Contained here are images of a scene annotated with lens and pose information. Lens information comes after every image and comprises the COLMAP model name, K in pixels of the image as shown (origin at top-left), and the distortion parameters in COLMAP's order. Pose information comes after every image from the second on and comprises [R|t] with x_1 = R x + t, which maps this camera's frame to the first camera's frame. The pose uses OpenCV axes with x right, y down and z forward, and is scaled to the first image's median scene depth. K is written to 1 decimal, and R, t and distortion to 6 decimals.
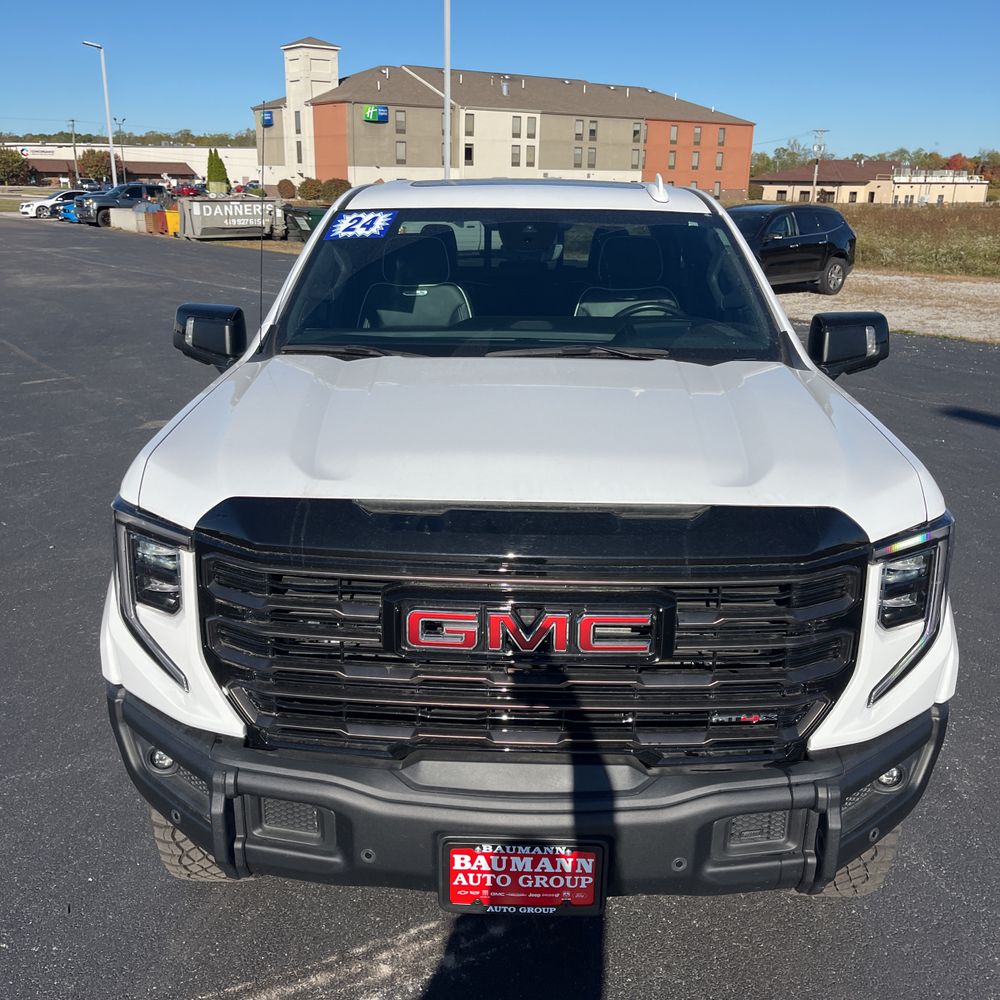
lens RADIAL K [[1013.5, 0, 483.4], [0, 1013.5, 489.3], [0, 0, 1]] dist [0.026341, 0.000000]
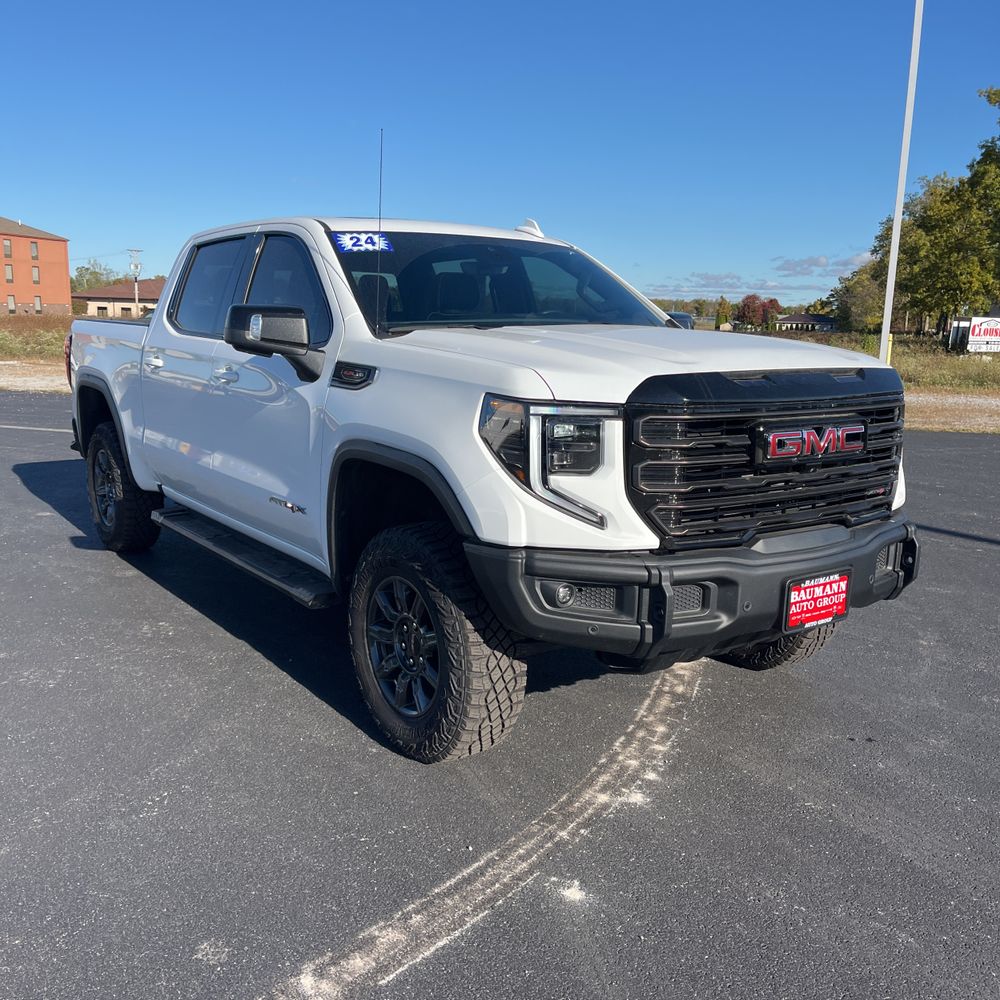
lens RADIAL K [[1013.5, 0, 496.1], [0, 1013.5, 501.0], [0, 0, 1]] dist [0.026341, 0.000000]
pose [[0.799509, -0.106113, 0.591206, -1.250954], [0.163835, 0.985475, -0.044682, 0.204849], [-0.577878, 0.132584, 0.805282, -0.022327]]
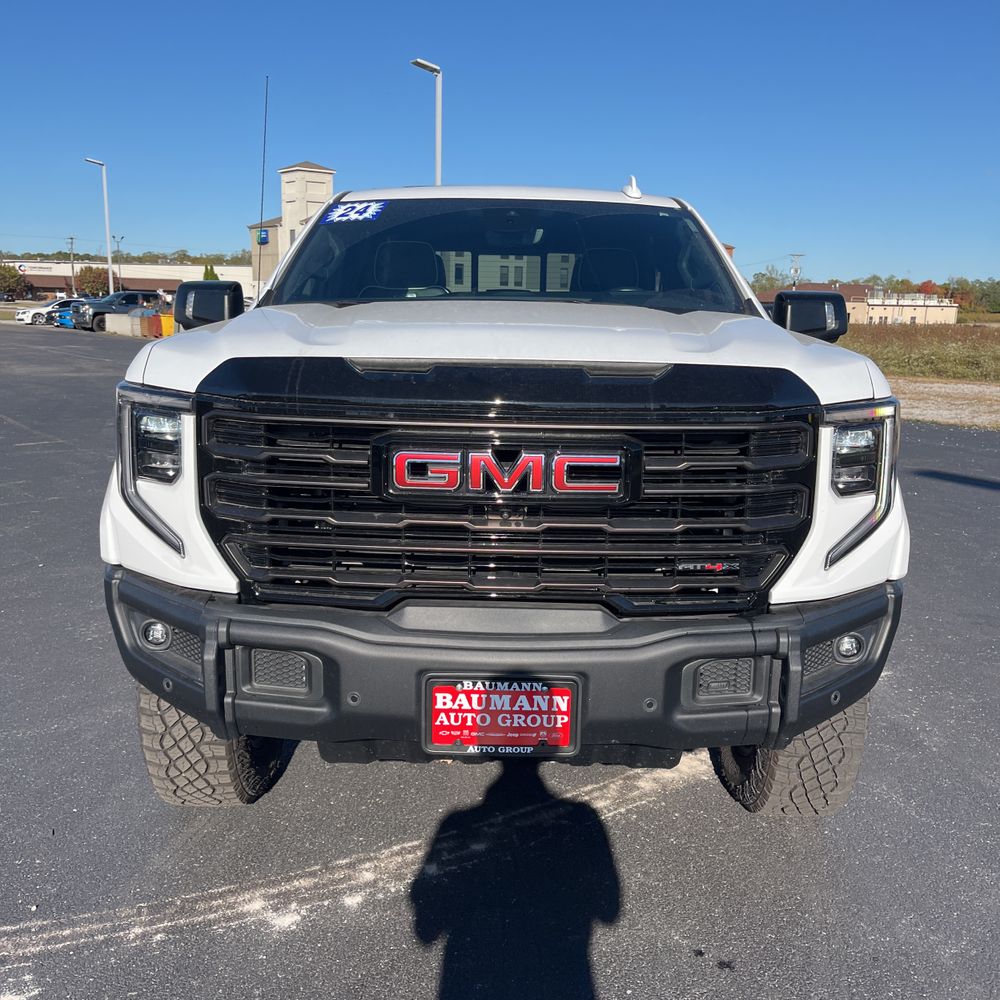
lens RADIAL K [[1013.5, 0, 497.2], [0, 1013.5, 495.6], [0, 0, 1]] dist [0.026341, 0.000000]
pose [[0.999685, 0.003885, 0.024810, 0.006973], [-0.001258, 0.994467, -0.105042, 0.253820], [-0.025081, 0.104978, 0.994158, -0.060811]]
